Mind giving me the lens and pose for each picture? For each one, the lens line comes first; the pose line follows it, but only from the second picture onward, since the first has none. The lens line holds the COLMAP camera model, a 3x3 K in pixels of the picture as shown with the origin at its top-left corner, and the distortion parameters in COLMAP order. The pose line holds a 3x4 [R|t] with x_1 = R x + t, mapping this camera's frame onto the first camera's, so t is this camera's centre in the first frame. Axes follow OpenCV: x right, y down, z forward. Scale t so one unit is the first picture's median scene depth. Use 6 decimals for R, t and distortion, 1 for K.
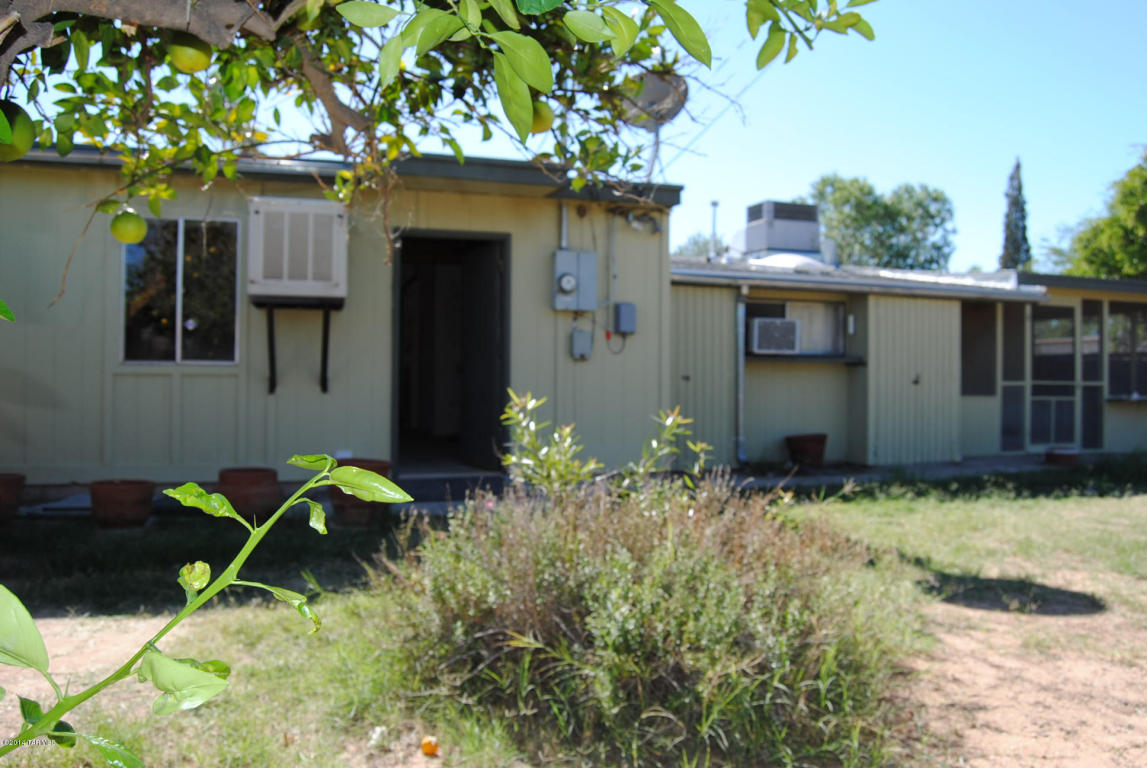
lens RADIAL K [[899.8, 0, 573.4], [0, 899.8, 370.9], [0, 0, 1]] dist [-0.076618, -0.000053]
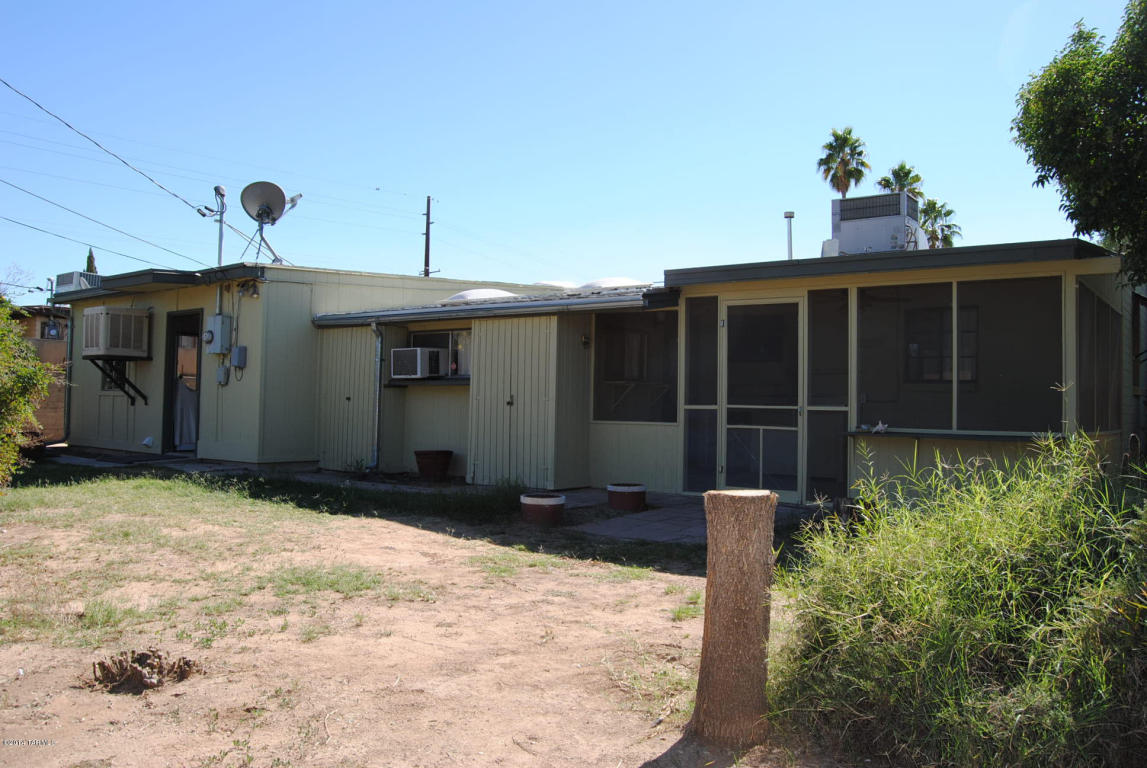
lens RADIAL K [[899.8, 0, 573.4], [0, 899.8, 370.9], [0, 0, 1]] dist [-0.076618, -0.000053]
pose [[0.563229, -0.034255, -0.825590, 1.110307], [-0.005180, 0.998974, -0.044983, 0.018481], [0.826284, 0.029612, 0.562474, 0.446337]]
